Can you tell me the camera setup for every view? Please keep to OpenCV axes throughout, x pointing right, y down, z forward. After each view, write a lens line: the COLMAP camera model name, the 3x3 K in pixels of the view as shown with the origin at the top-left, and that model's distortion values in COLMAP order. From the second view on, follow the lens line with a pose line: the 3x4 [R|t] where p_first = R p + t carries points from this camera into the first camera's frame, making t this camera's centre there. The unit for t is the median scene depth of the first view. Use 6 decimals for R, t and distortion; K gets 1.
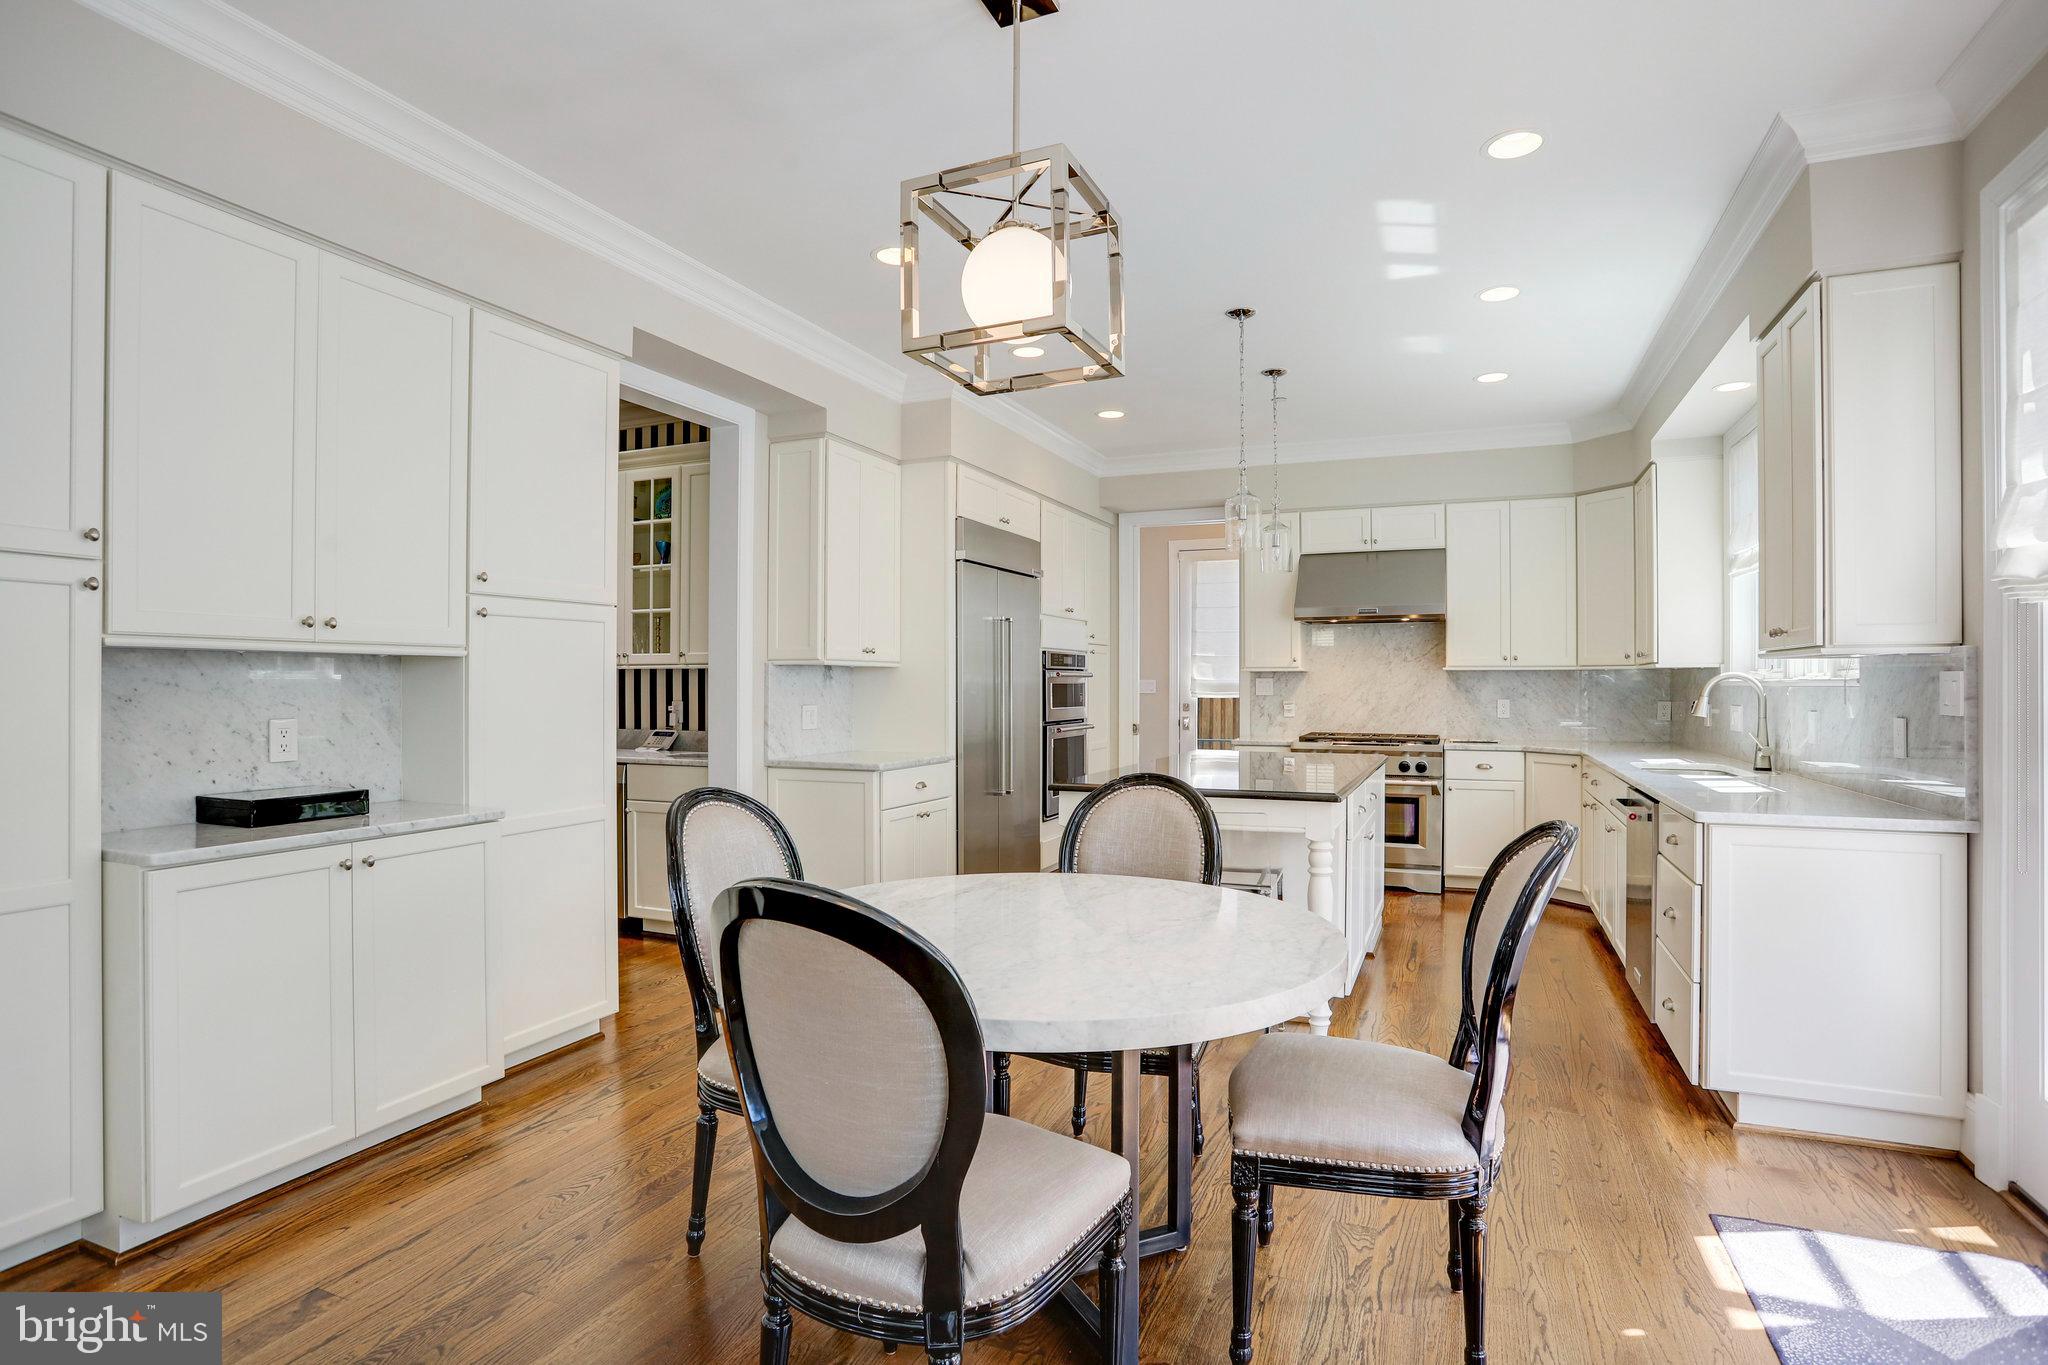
lens RADIAL K [[1041.2, 0, 1033.7], [0, 1041.2, 679.8], [0, 0, 1]] dist [-0.063120, 0.027723]
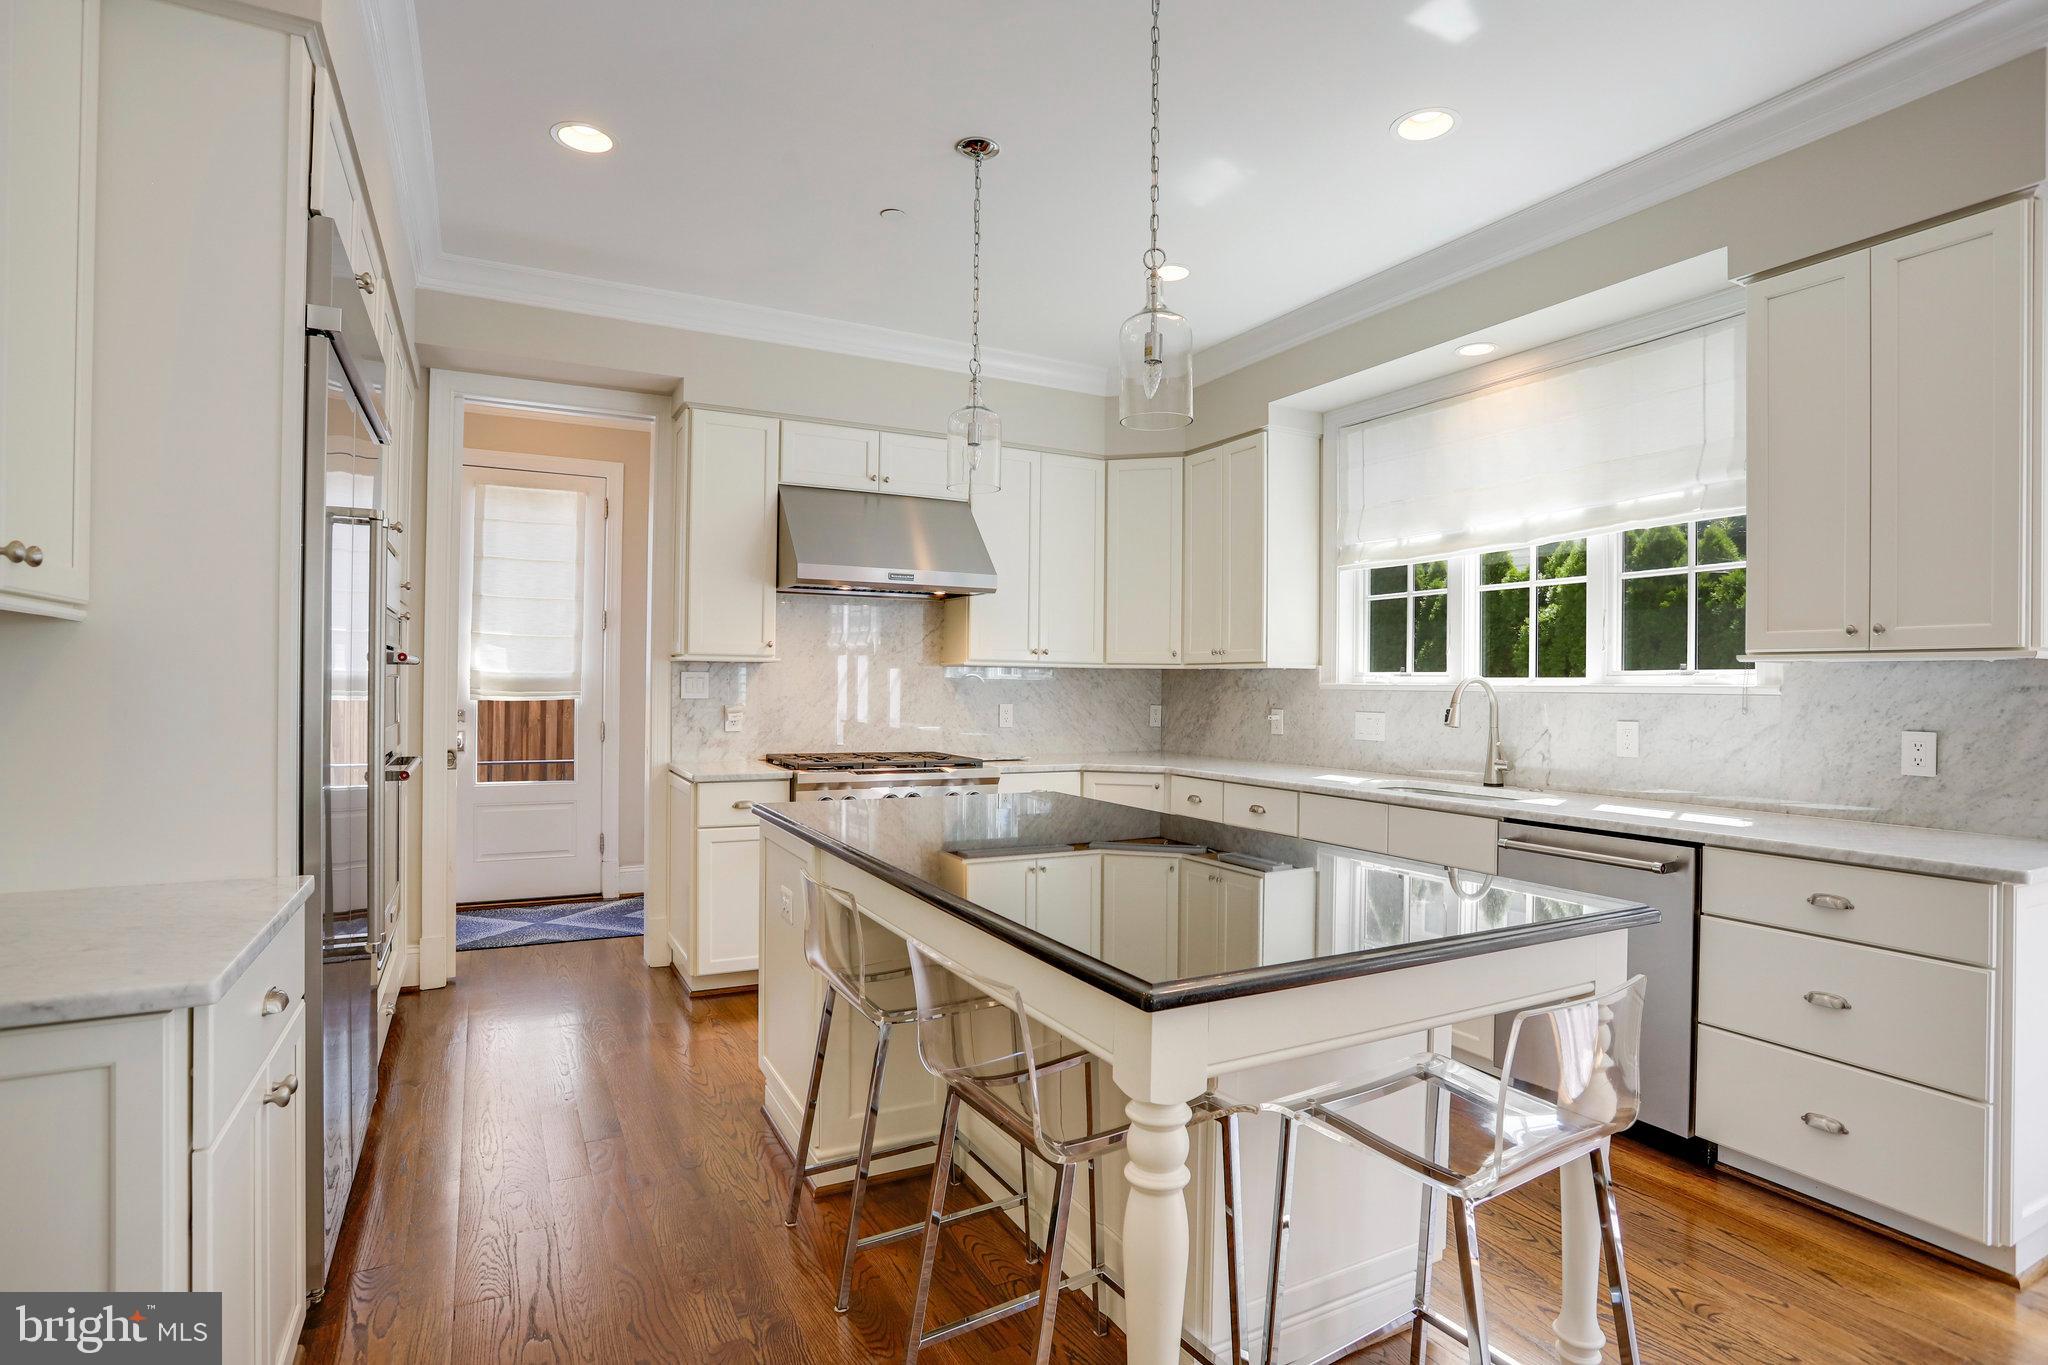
lens RADIAL K [[1041.2, 0, 1033.7], [0, 1041.2, 679.8], [0, 0, 1]] dist [-0.063120, 0.027723]
pose [[0.636927, 0.010101, 0.770858, -0.155746], [-0.013787, 0.999903, -0.001711, 0.001653], [-0.770801, -0.009538, 0.637004, 0.501459]]
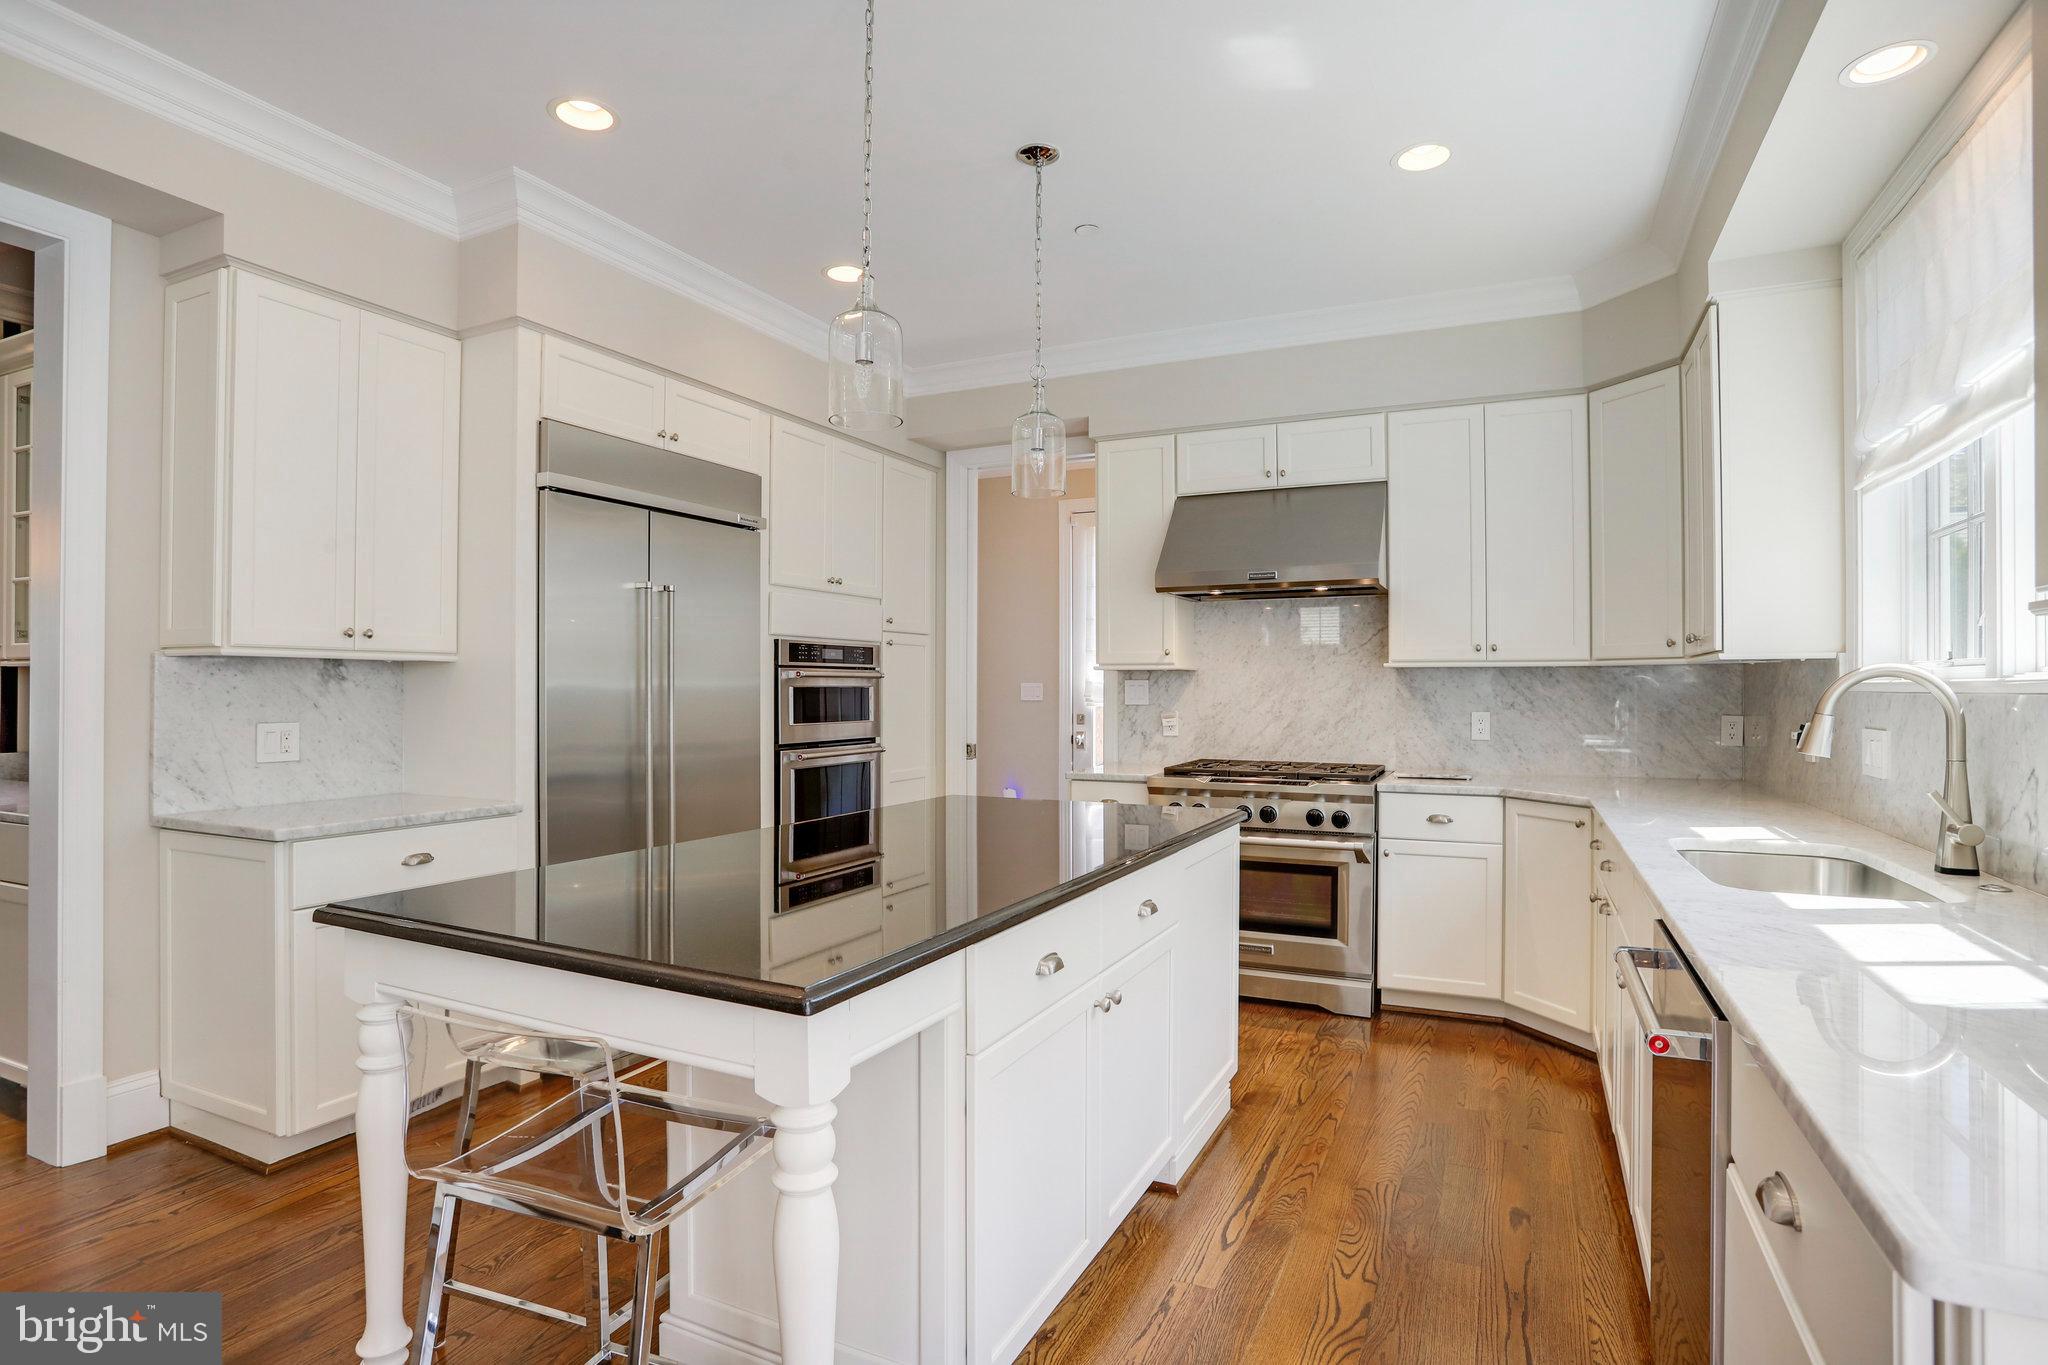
lens RADIAL K [[1050.4, 0, 1021.7], [0, 1050.4, 679.0], [0, 0, 1]] dist [-0.075480, 0.038433]
pose [[0.998699, -0.000883, -0.050984, 0.209239], [0.000638, 0.999988, -0.004816, 0.001165], [0.050988, 0.004777, 0.998688, 0.343884]]
